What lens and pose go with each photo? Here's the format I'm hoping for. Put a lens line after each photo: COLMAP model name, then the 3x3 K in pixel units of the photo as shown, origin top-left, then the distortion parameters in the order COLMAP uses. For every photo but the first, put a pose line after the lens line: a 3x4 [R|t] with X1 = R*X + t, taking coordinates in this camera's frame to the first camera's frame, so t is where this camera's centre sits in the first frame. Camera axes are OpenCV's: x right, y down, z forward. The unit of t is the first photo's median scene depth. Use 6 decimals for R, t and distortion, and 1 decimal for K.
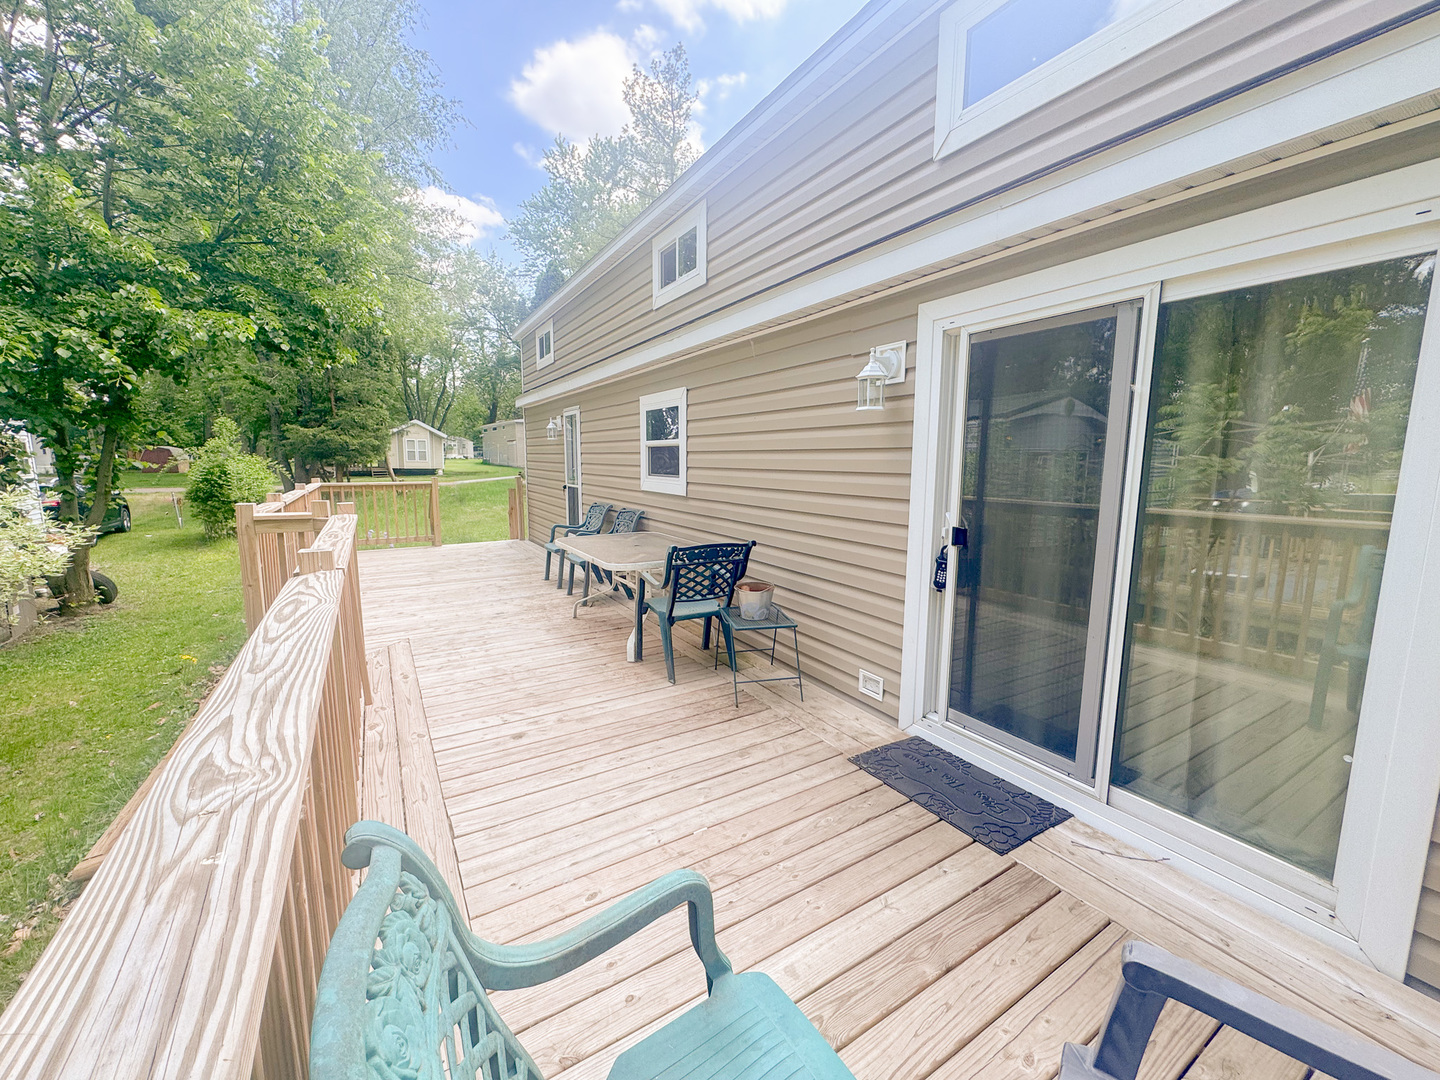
lens RADIAL K [[576.3, 0, 724.2], [0, 576.3, 539.0], [0, 0, 1]] dist [-0.001952, -0.000045]
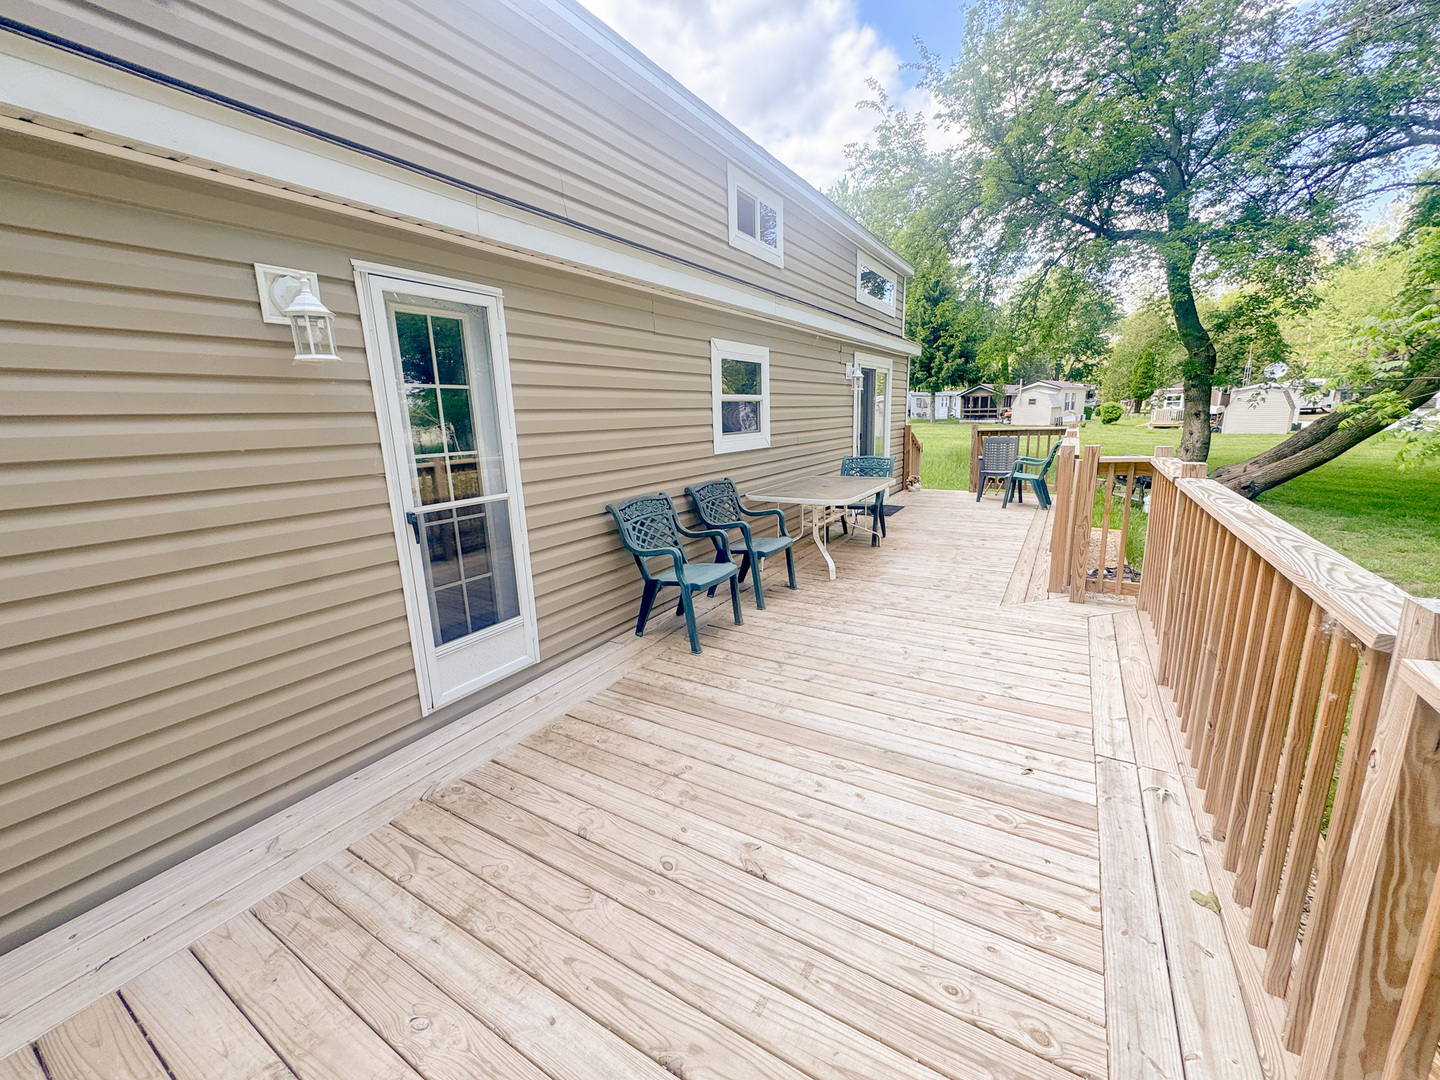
lens RADIAL K [[576.3, 0, 719.7], [0, 576.3, 538.0], [0, 0, 1]] dist [-0.001952, -0.000045]
pose [[-0.452559, -0.171128, 0.875160, -1.005707], [0.160370, 0.949793, 0.268652, -0.217165], [-0.877195, 0.261930, -0.402394, 1.543325]]
